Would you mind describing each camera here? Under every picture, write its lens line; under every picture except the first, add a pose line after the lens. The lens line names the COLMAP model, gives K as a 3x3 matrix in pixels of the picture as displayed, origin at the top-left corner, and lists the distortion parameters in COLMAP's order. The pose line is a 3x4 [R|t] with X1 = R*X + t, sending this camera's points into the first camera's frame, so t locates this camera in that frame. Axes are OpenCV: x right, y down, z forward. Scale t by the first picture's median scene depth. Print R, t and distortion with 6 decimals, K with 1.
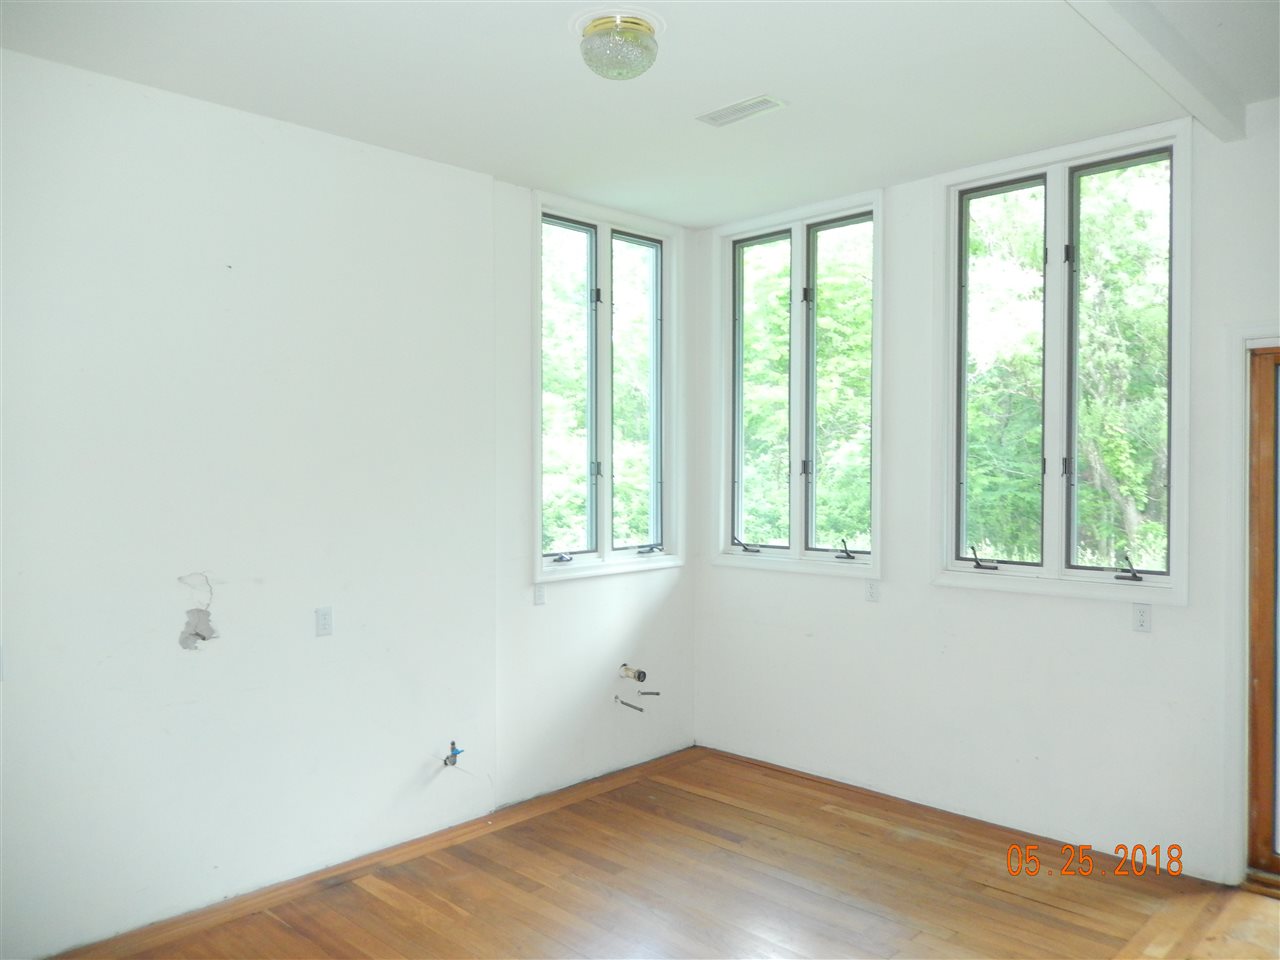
lens RADIAL K [[905.3, 0, 641.0], [0, 905.3, 504.6], [0, 0, 1]] dist [-0.053741, 0.001751]
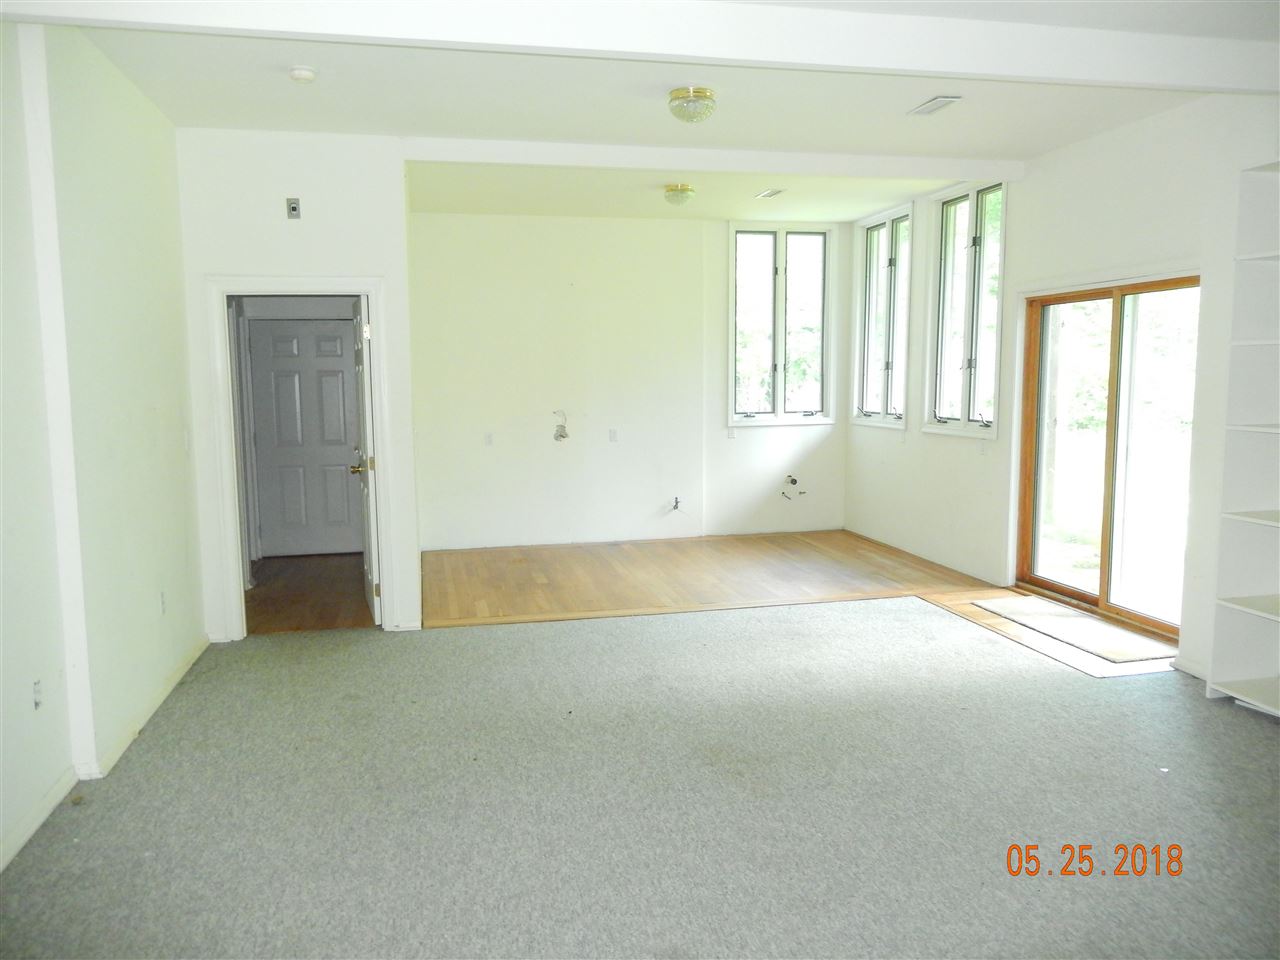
lens RADIAL K [[959.8, 0, 651.0], [0, 959.8, 486.6], [0, 0, 1]] dist [-0.010057, -0.006236]
pose [[0.853141, 0.055804, -0.518686, 0.760127], [-0.008103, 0.995560, 0.093781, 0.020286], [0.521617, -0.075806, 0.849806, -0.799214]]
